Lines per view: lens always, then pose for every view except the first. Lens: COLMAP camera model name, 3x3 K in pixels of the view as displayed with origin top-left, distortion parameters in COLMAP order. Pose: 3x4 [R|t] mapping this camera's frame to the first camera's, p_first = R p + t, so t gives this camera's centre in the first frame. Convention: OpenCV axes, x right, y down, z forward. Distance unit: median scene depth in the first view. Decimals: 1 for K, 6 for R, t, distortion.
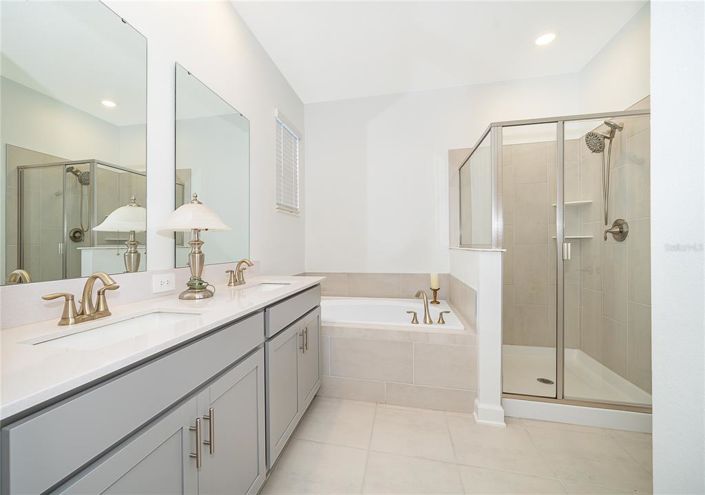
lens RADIAL K [[256.9, 0, 352.5], [0, 256.9, 247.5], [0, 0, 1]] dist [0.012538, -0.000042]
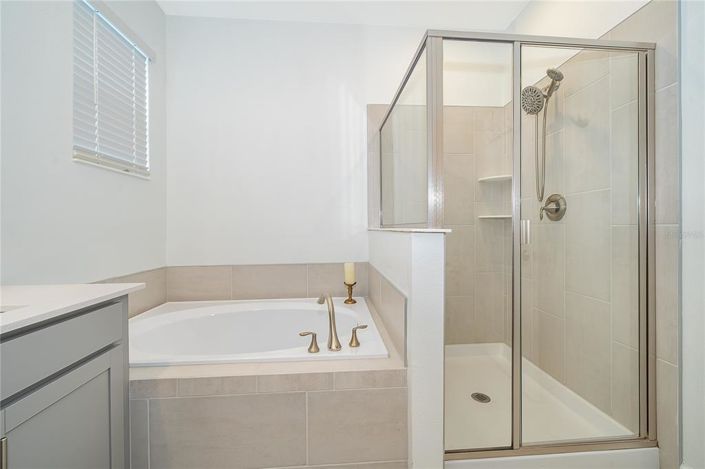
lens RADIAL K [[284.2, 0, 352.5], [0, 284.2, 234.5], [0, 0, 1]] dist [0.000082, 0.000031]
pose [[0.954743, -0.004033, 0.297404, 0.122348], [-0.000702, 0.999875, 0.015814, 0.007127], [-0.297430, -0.015308, 0.954621, 0.311637]]
